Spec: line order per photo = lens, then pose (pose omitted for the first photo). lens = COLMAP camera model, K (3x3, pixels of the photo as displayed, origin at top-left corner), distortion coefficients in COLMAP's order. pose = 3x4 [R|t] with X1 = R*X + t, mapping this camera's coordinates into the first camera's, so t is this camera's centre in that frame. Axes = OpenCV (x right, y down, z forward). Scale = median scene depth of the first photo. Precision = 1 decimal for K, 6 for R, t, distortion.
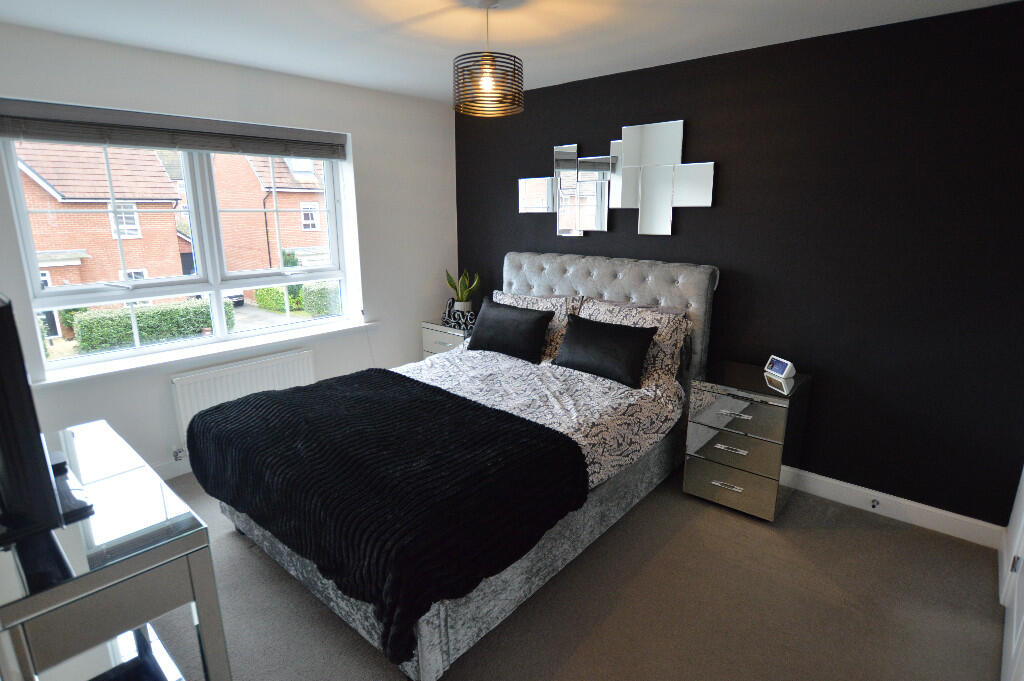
lens RADIAL K [[535.9, 0, 517.3], [0, 535.9, 338.9], [0, 0, 1]] dist [-0.019525, 0.003683]
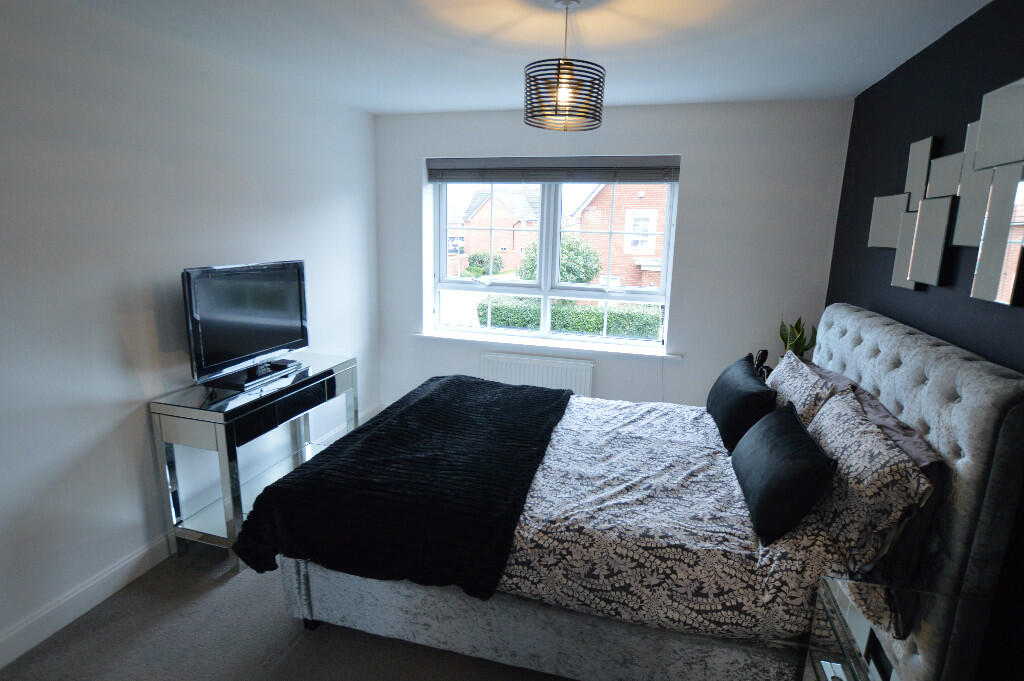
lens RADIAL K [[535.9, 0, 513.3], [0, 535.9, 341.5], [0, 0, 1]] dist [-0.019525, 0.003683]
pose [[0.432150, 0.203762, -0.878480, 0.556177], [-0.236247, 0.965698, 0.107775, -0.118007], [0.870307, 0.160963, 0.465464, 0.429700]]
